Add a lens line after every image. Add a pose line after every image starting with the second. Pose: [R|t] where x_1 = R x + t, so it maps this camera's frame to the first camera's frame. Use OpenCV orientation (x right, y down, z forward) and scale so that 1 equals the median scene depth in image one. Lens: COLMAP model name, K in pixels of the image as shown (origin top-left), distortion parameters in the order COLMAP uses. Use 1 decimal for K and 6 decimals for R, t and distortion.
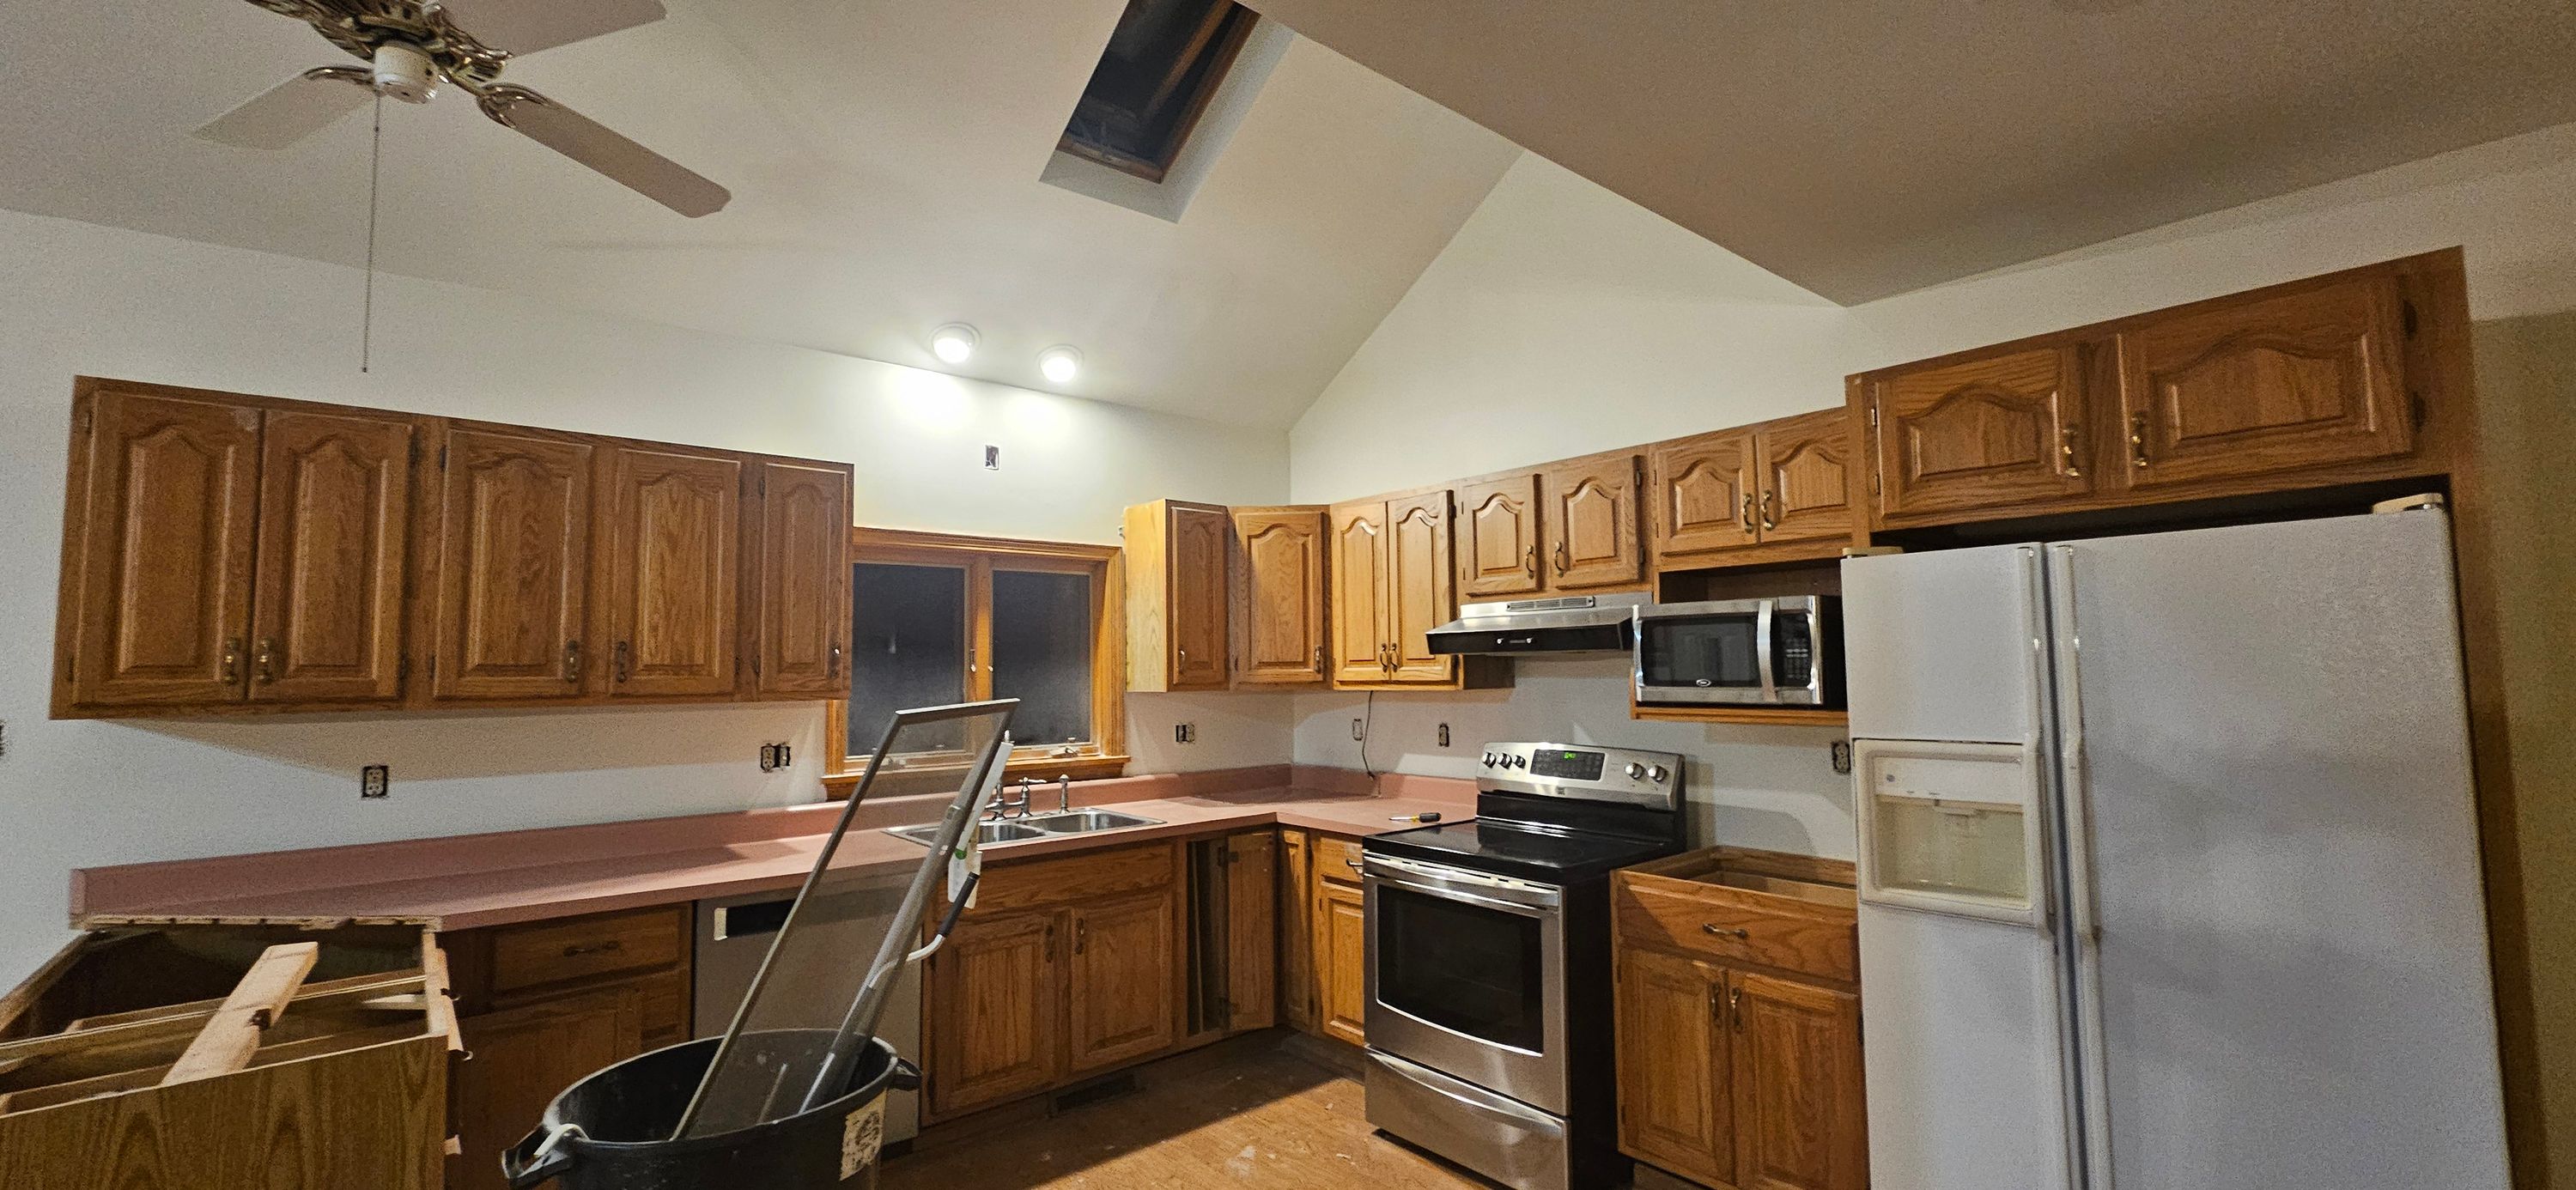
lens RADIAL K [[1051.4, 0, 1303.5], [0, 1051.4, 597.1], [0, 0, 1]] dist [-0.000408, 0.001502]
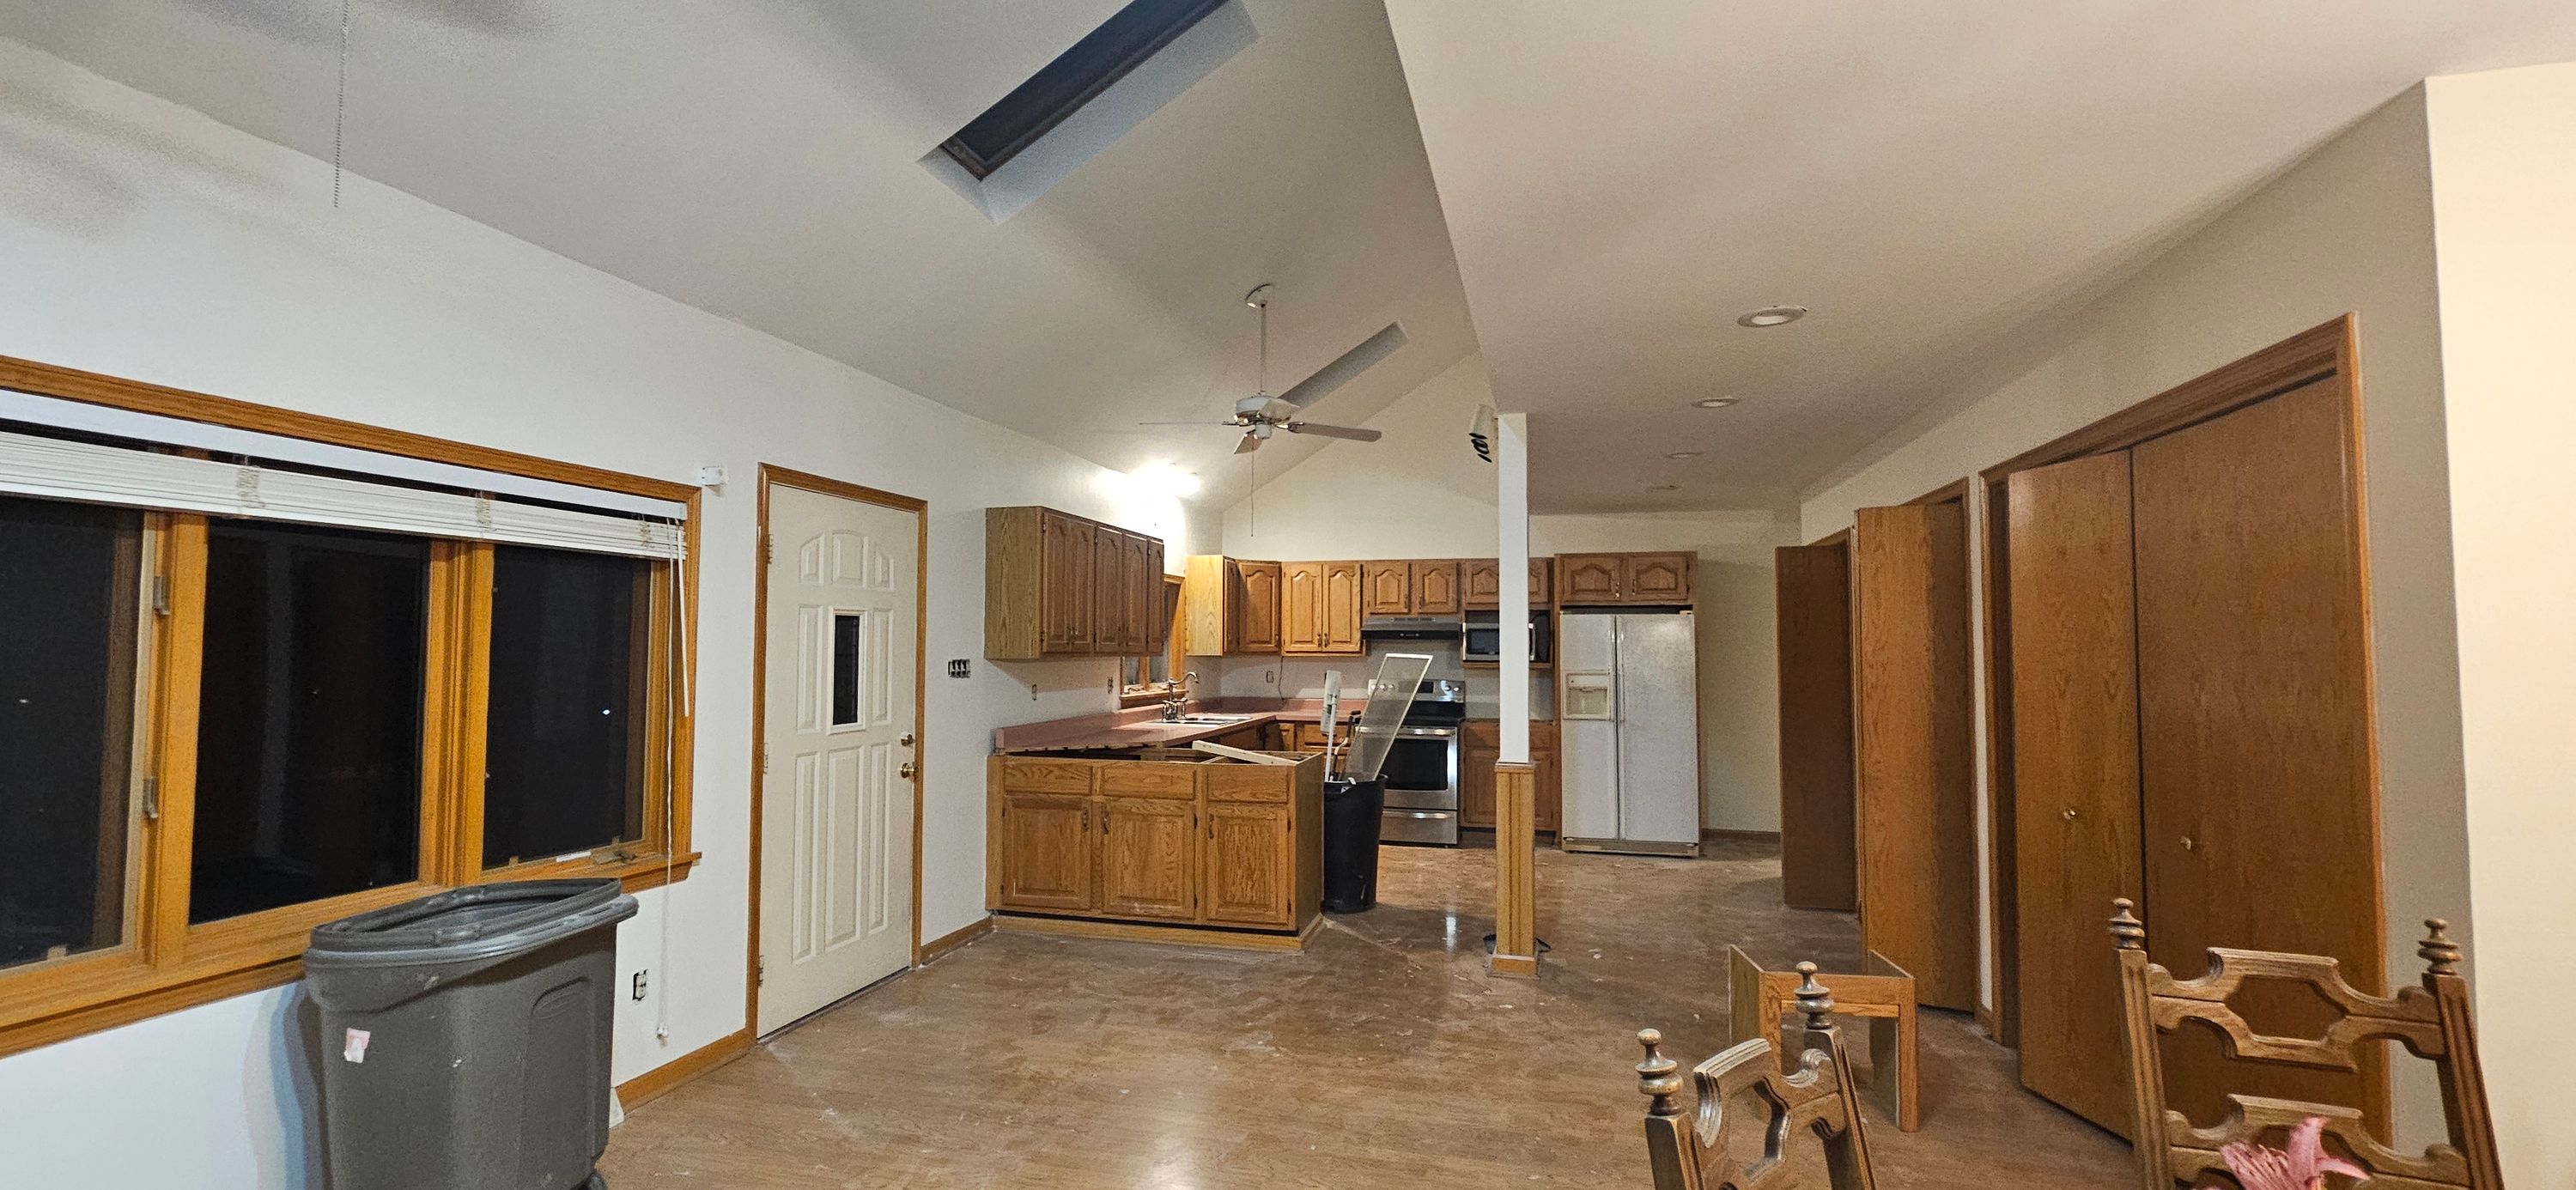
lens RADIAL K [[1051.4, 0, 1292.3], [0, 1051.4, 596.9], [0, 0, 1]] dist [-0.000408, 0.001502]
pose [[0.810676, 0.044084, 0.583833, -1.858321], [-0.054756, 0.998500, 0.000636, -0.042023], [-0.582928, -0.032484, 0.811874, -1.032091]]
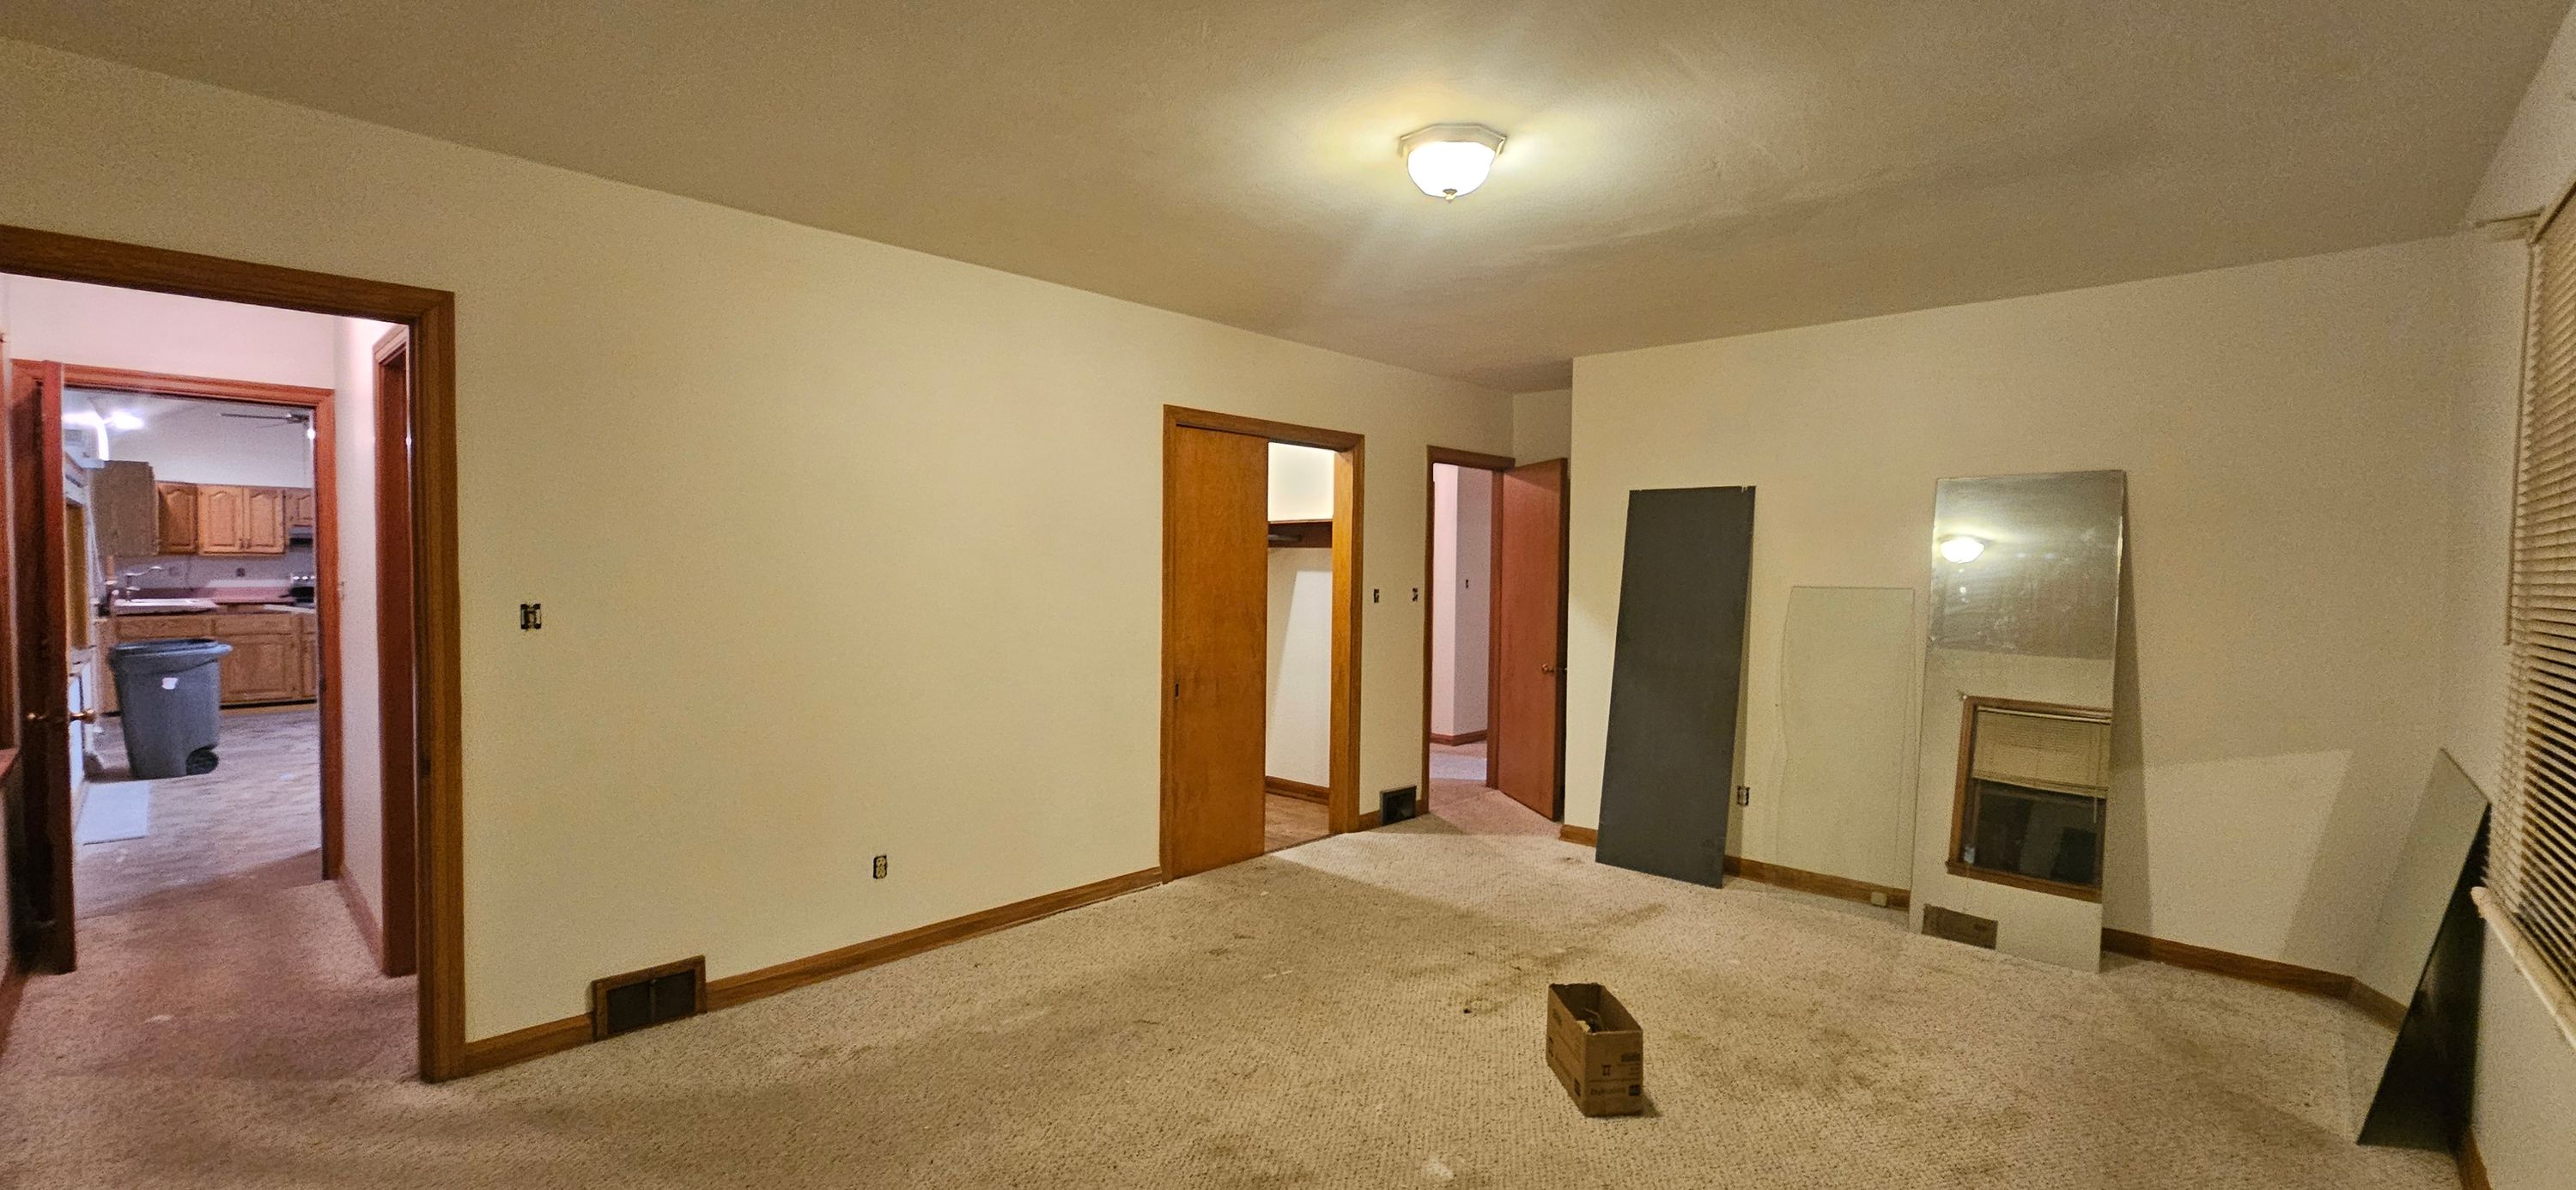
lens RADIAL K [[1051.4, 0, 1290.4], [0, 1051.4, 593.2], [0, 0, 1]] dist [-0.000408, 0.001502]
pose [[-0.125143, -0.016280, 0.992005, -4.803537], [-0.080106, 0.996767, 0.006253, -0.084921], [-0.988900, -0.078683, -0.126042, -2.239436]]
